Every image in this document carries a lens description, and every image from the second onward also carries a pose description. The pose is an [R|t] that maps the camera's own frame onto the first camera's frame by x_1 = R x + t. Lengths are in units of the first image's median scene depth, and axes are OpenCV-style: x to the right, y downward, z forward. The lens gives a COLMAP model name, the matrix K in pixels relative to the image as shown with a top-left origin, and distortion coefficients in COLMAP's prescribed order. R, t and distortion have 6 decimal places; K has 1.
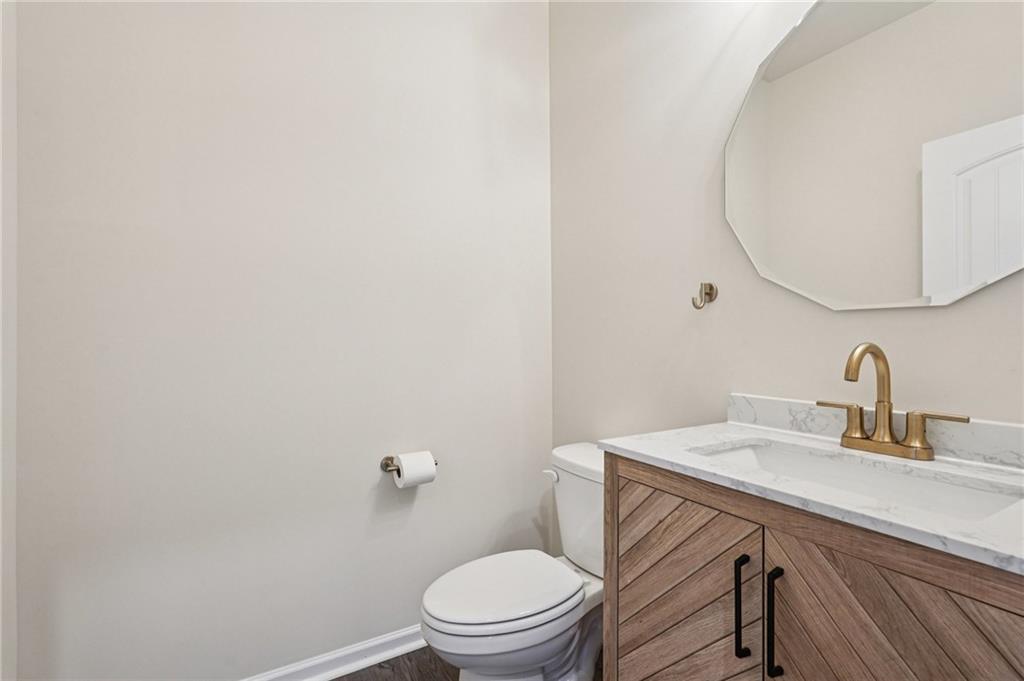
lens RADIAL K [[465.4, 0, 516.1], [0, 465.4, 341.7], [0, 0, 1]] dist [-0.013424, 0.005987]
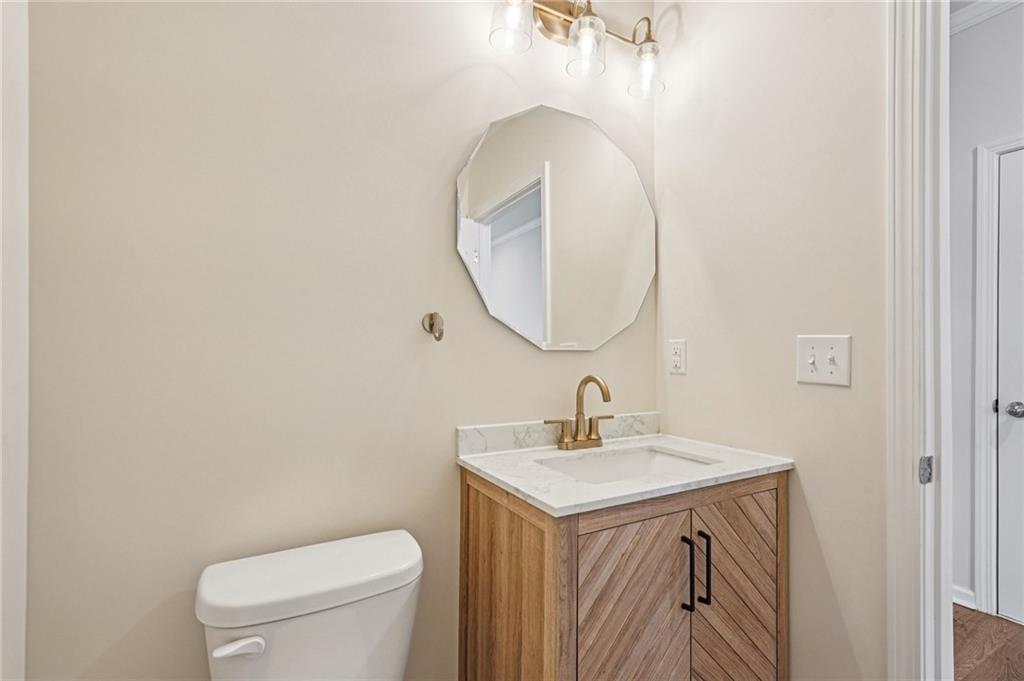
lens RADIAL K [[465.4, 0, 516.5], [0, 465.4, 343.2], [0, 0, 1]] dist [-0.013424, 0.005987]
pose [[0.040114, 0.016989, 0.999051, -0.724563], [0.000868, 0.999854, -0.017038, -0.072442], [-0.999195, 0.001551, 0.040093, 1.143874]]
